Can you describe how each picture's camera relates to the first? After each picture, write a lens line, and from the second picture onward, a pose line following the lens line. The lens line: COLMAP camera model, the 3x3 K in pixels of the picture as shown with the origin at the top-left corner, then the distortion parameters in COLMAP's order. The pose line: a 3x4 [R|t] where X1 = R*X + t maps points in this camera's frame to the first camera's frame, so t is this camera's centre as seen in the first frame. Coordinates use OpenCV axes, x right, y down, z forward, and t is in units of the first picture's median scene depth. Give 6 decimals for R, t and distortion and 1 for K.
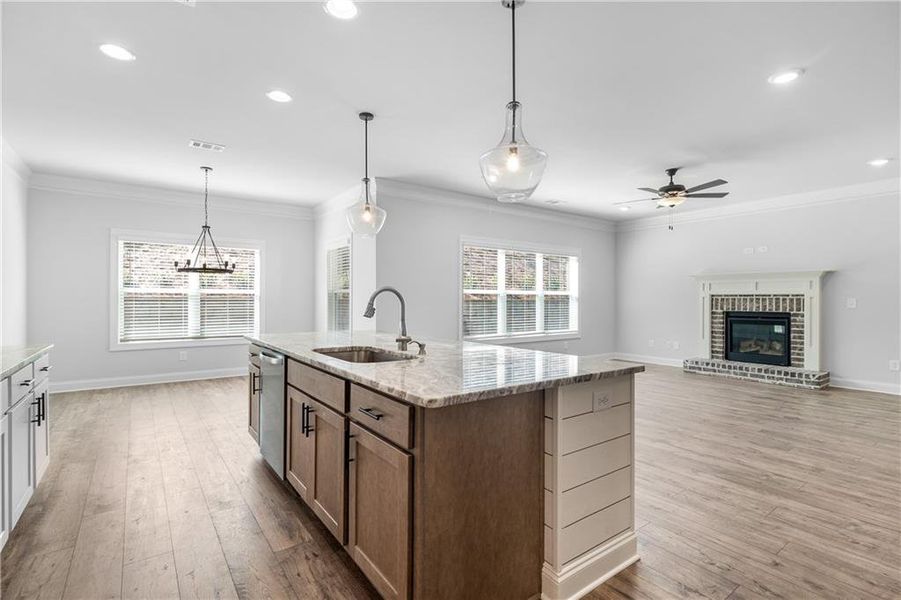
lens RADIAL K [[424.6, 0, 450.5], [0, 424.6, 300.0], [0, 0, 1]] dist [0.000791, 0.000259]
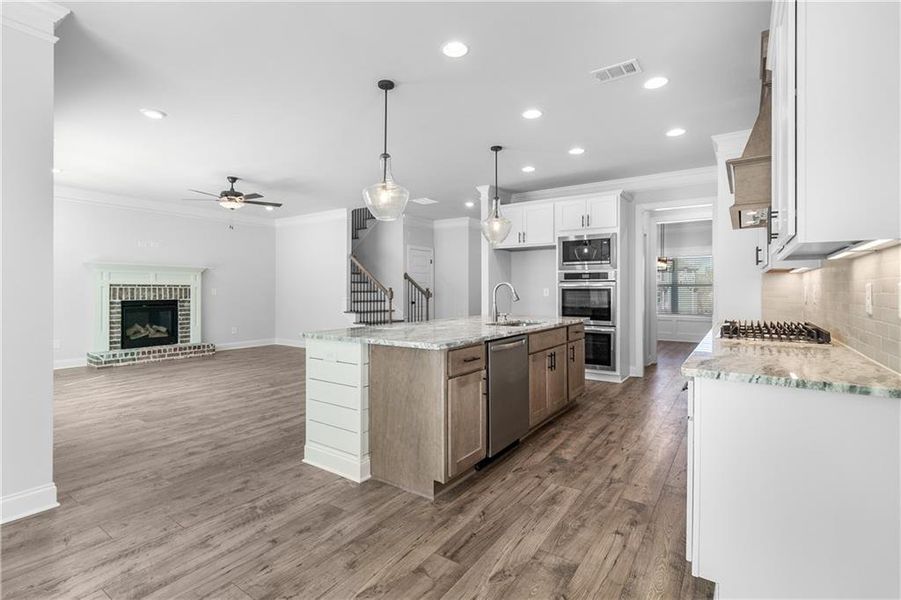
lens RADIAL K [[418.6, 0, 447.4], [0, 418.6, 289.4], [0, 0, 1]] dist [0.000099, -0.000094]
pose [[-0.321303, -0.001156, 0.946976, -0.644883], [-0.000516, 0.999999, 0.001045, -0.002215], [-0.946976, -0.000153, -0.321304, 0.698121]]
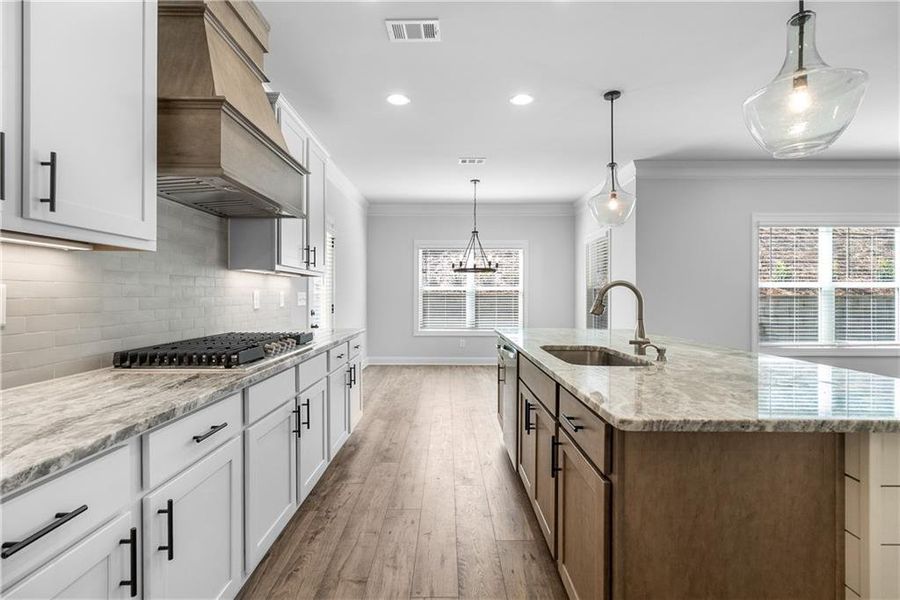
lens RADIAL K [[422.0, 0, 448.3], [0, 422.0, 296.0], [0, 0, 1]] dist [0.000864, 0.000015]
pose [[0.805912, -0.000941, -0.592035, 0.033546], [0.000722, 1.000000, -0.000606, 0.000390], [0.592035, 0.000061, 0.805912, 0.034887]]
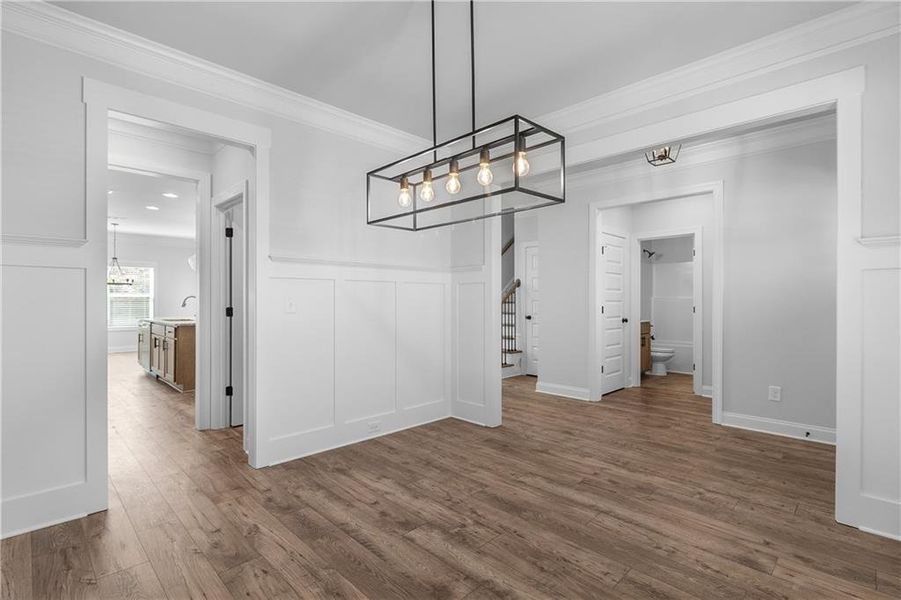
lens RADIAL K [[424.6, 0, 450.5], [0, 424.6, 300.0], [0, 0, 1]] dist [0.000791, 0.000259]
pose [[0.988679, -0.004422, 0.149978, 0.426552], [0.004647, 0.999989, -0.001149, 0.003284], [-0.149971, 0.001833, 0.988689, -0.755808]]
